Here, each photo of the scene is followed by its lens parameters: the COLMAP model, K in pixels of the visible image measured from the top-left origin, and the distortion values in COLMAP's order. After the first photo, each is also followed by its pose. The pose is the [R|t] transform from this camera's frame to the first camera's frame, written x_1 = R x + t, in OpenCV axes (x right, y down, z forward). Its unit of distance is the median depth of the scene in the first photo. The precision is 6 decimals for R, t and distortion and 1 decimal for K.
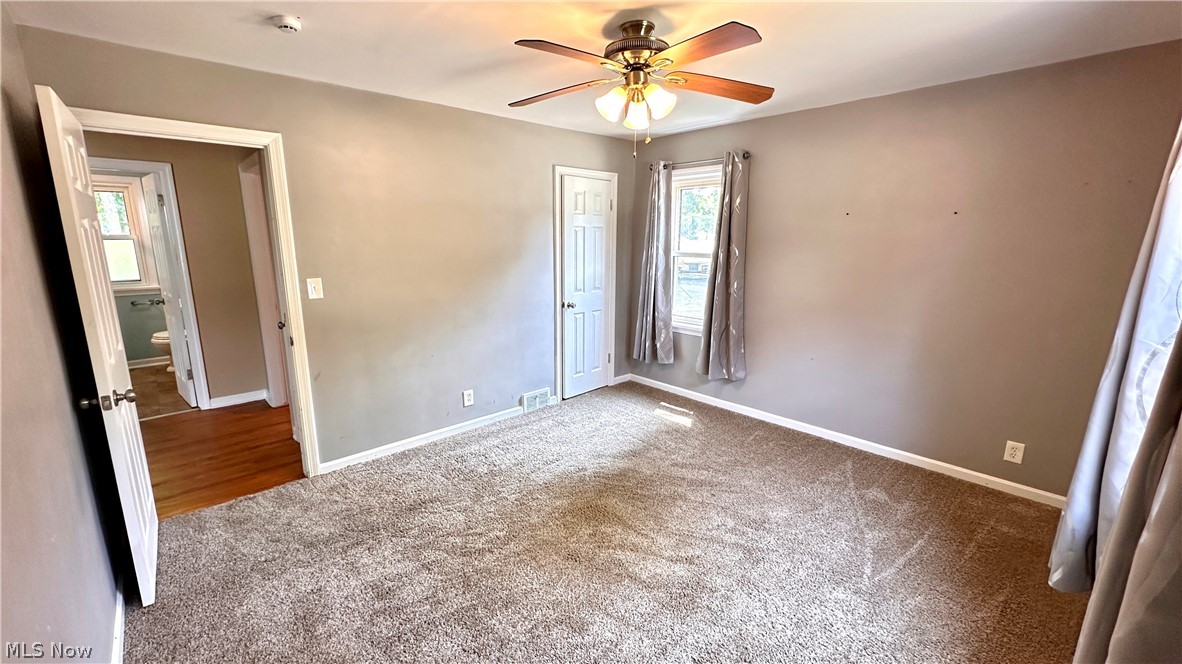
lens RADIAL K [[471.8, 0, 590.9], [0, 471.8, 332.8], [0, 0, 1]] dist [-0.003577, 0.000150]
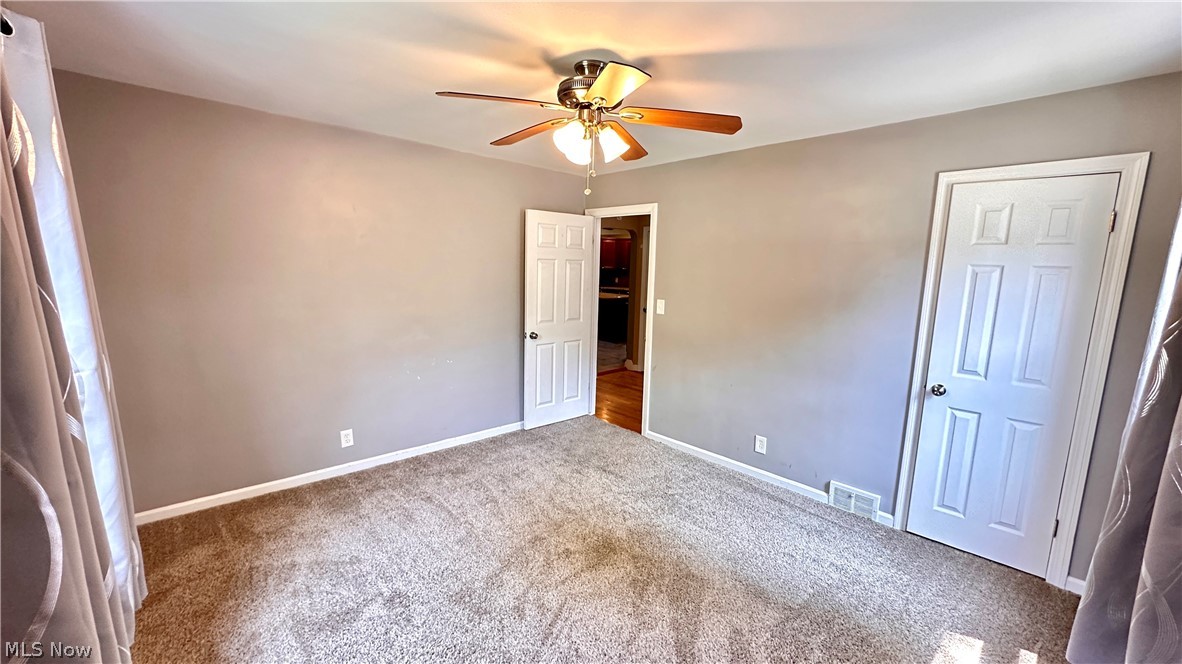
lens RADIAL K [[471.8, 0, 591.1], [0, 471.8, 334.7], [0, 0, 1]] dist [-0.003577, 0.000150]
pose [[-0.001748, 0.148454, -0.988918, 0.741757], [-0.226493, 0.963161, 0.144987, -0.154042], [0.974011, 0.224237, 0.031940, 0.690324]]
